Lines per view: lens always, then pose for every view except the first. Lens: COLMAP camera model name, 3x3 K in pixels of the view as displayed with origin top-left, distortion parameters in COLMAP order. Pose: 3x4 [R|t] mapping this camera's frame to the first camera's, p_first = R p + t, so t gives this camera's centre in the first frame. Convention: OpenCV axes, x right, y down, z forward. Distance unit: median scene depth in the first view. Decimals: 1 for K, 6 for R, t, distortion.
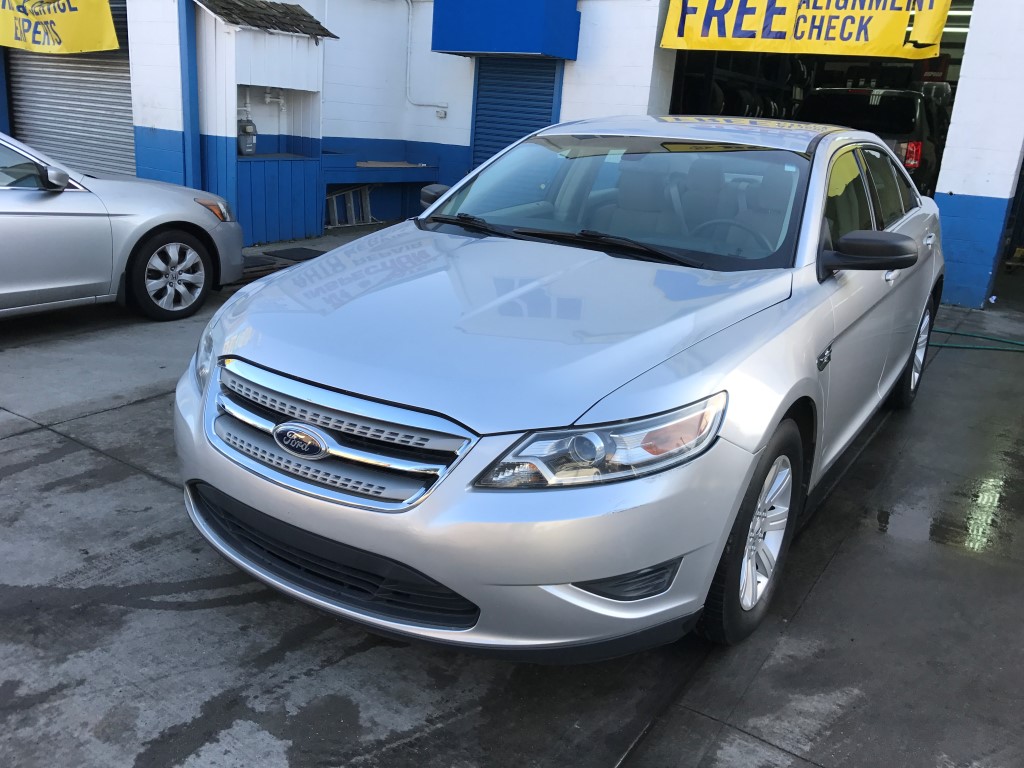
lens RADIAL K [[837.8, 0, 517.1], [0, 837.8, 376.3], [0, 0, 1]] dist [0.015261, -0.010499]
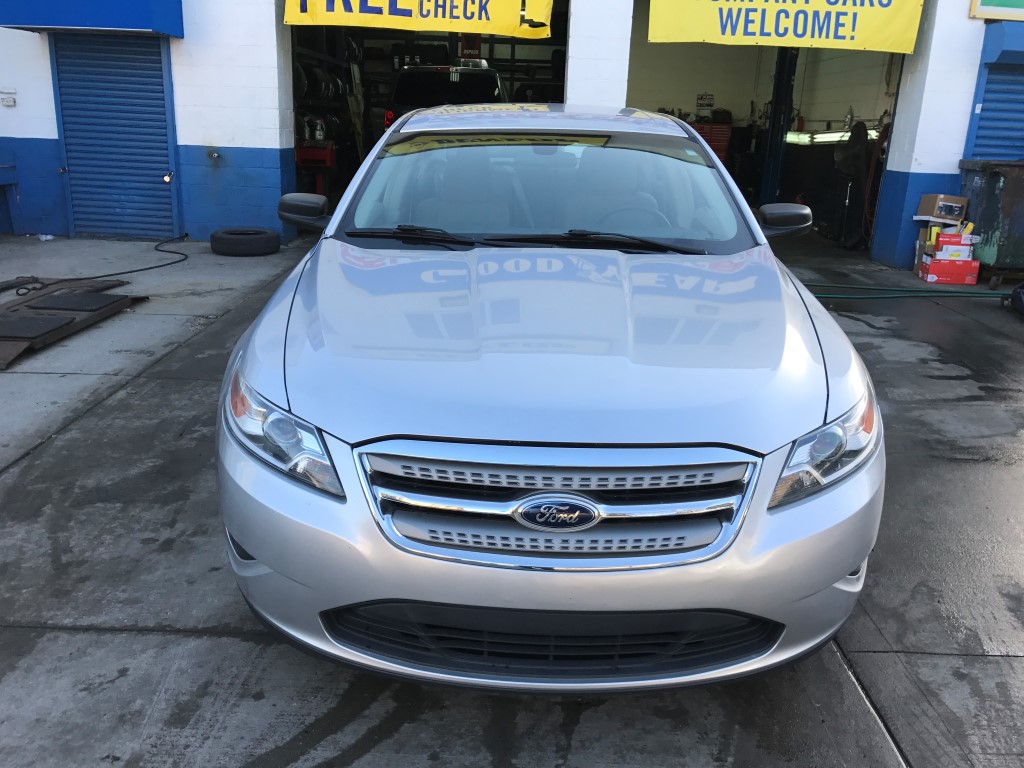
lens RADIAL K [[837.8, 0, 497.5], [0, 837.8, 374.3], [0, 0, 1]] dist [0.015261, -0.010499]
pose [[0.848612, -0.197296, 0.490848, -0.538726], [0.183256, 0.980037, 0.077100, -0.106592], [-0.496260, 0.024523, 0.867827, 0.221843]]
